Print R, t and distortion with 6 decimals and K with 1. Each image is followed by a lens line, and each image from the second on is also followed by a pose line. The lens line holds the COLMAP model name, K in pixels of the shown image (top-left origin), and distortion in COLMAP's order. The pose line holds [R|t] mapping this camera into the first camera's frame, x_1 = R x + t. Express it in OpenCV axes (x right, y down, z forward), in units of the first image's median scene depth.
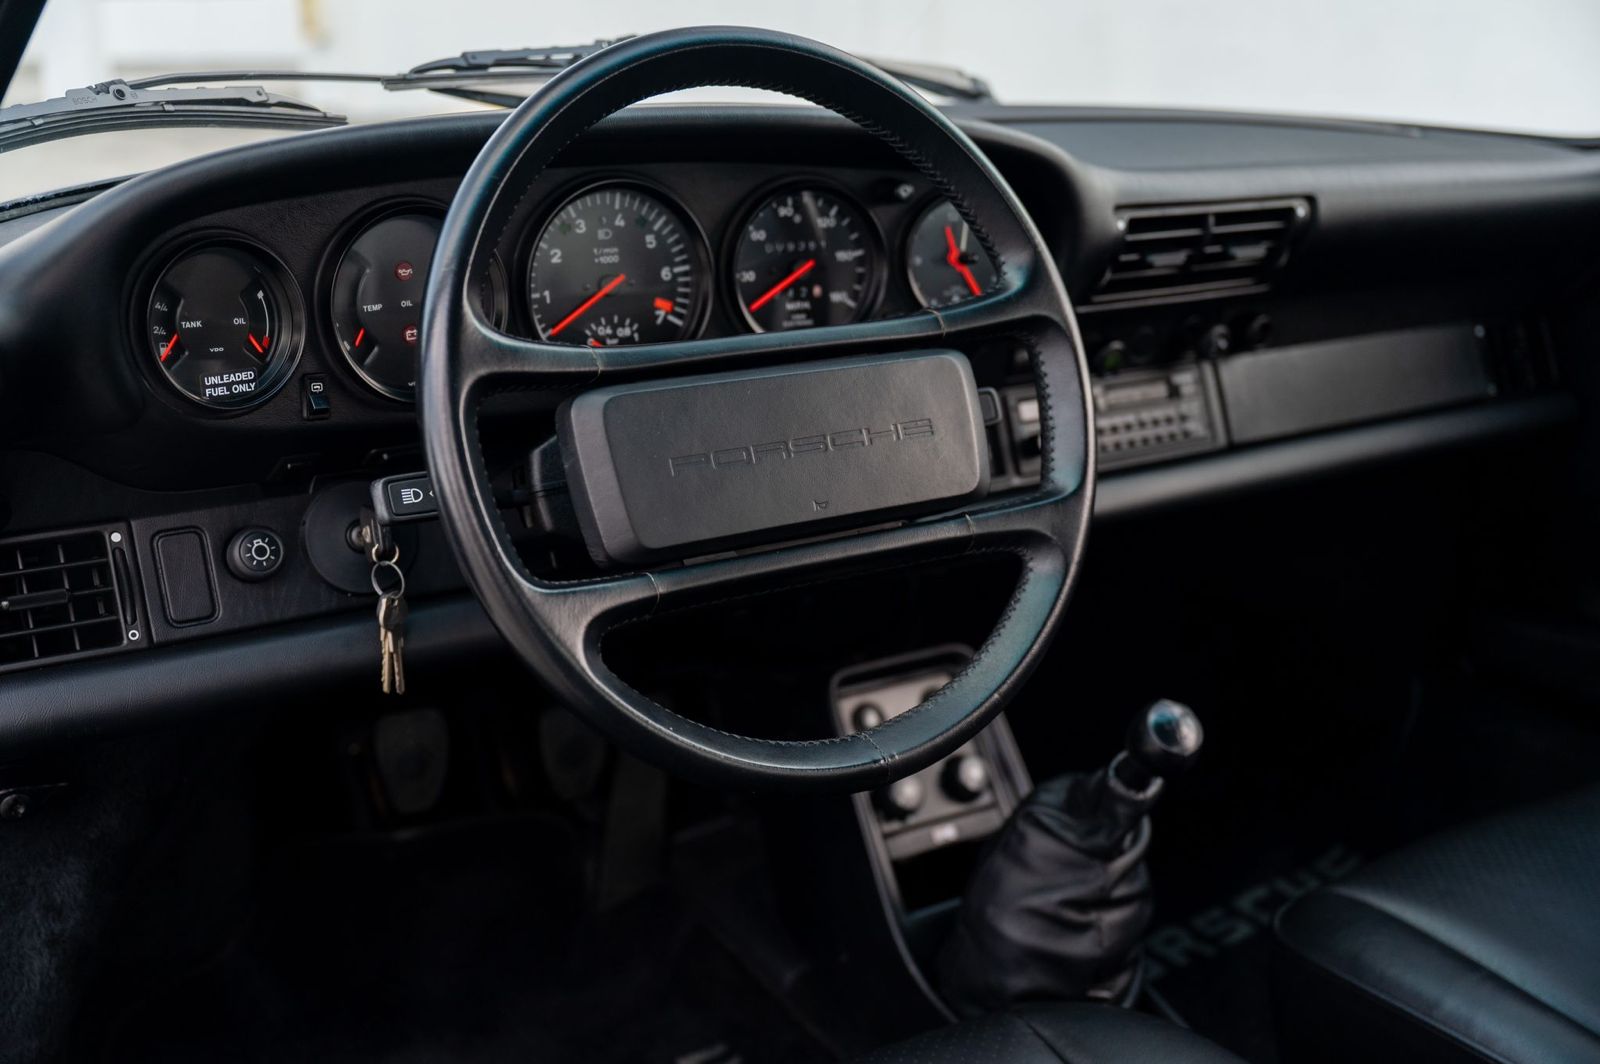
lens RADIAL K [[1777.8, 0, 800.0], [0, 1777.8, 532.0], [0, 0, 1]] dist [0.011895, -0.029183]
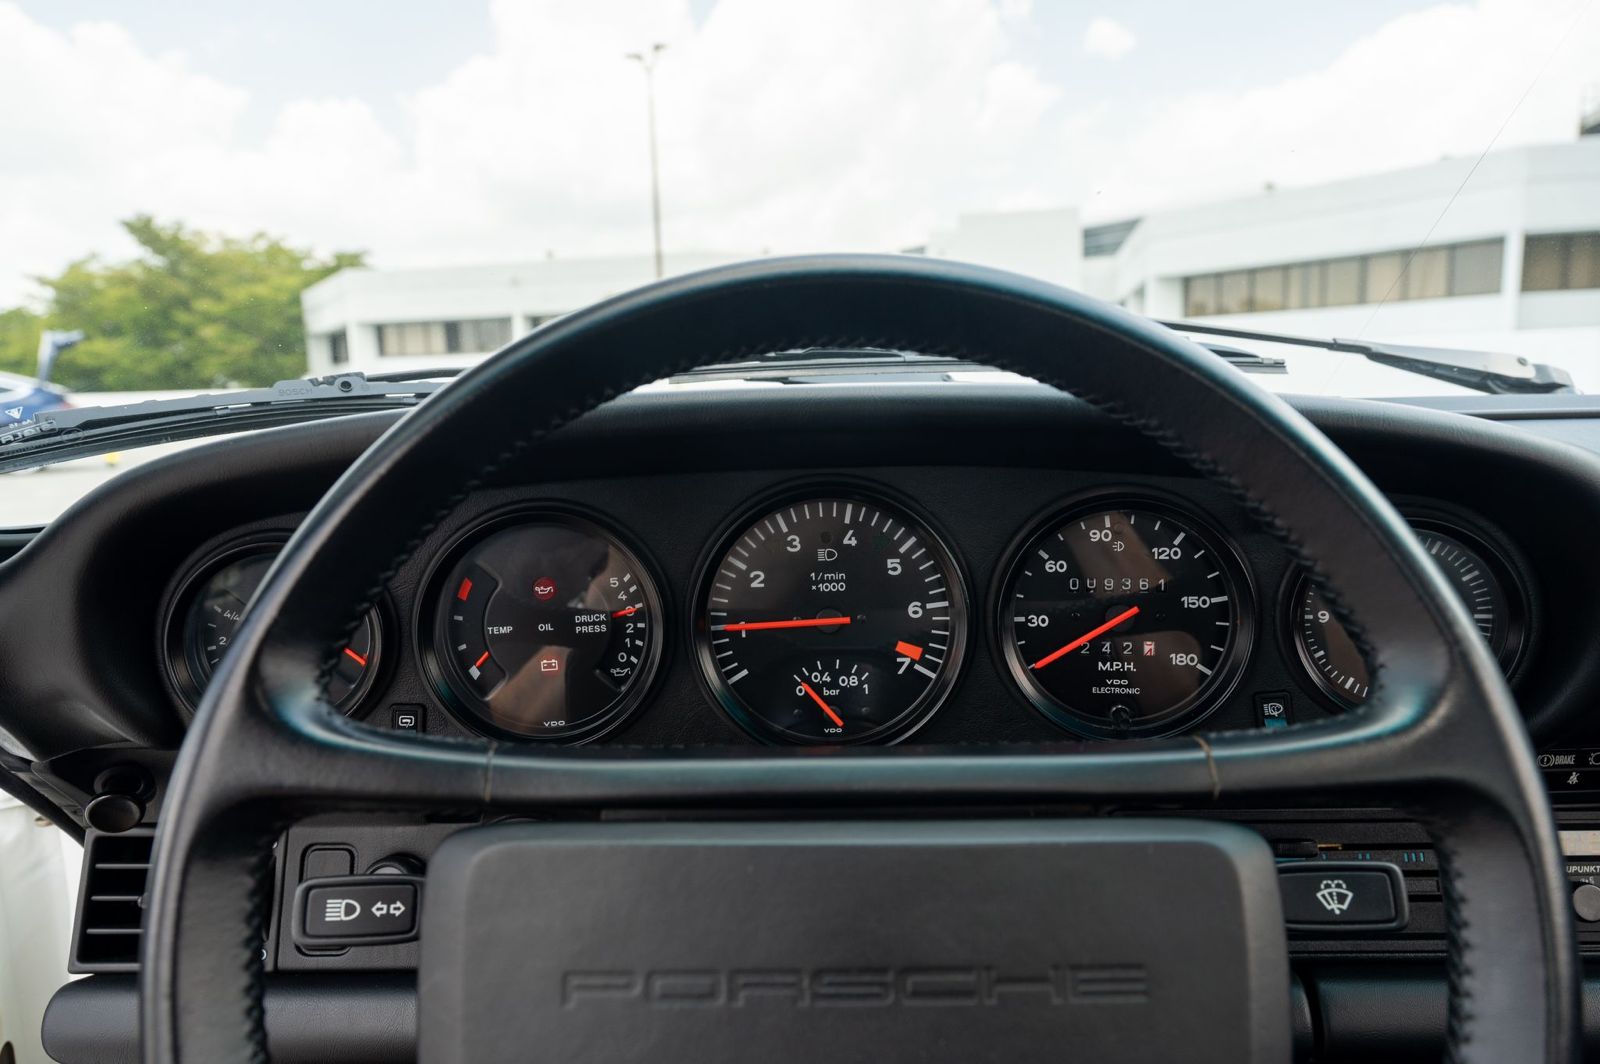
lens RADIAL K [[1069.6, 0, 800.0], [0, 1069.6, 532.0], [0, 0, 1]] dist [0.006433, 0.001744]
pose [[0.820678, 0.054684, -0.568769, 0.143443], [-0.132016, 0.986624, -0.095629, -0.129784], [0.555932, 0.153567, 0.816919, 0.604602]]
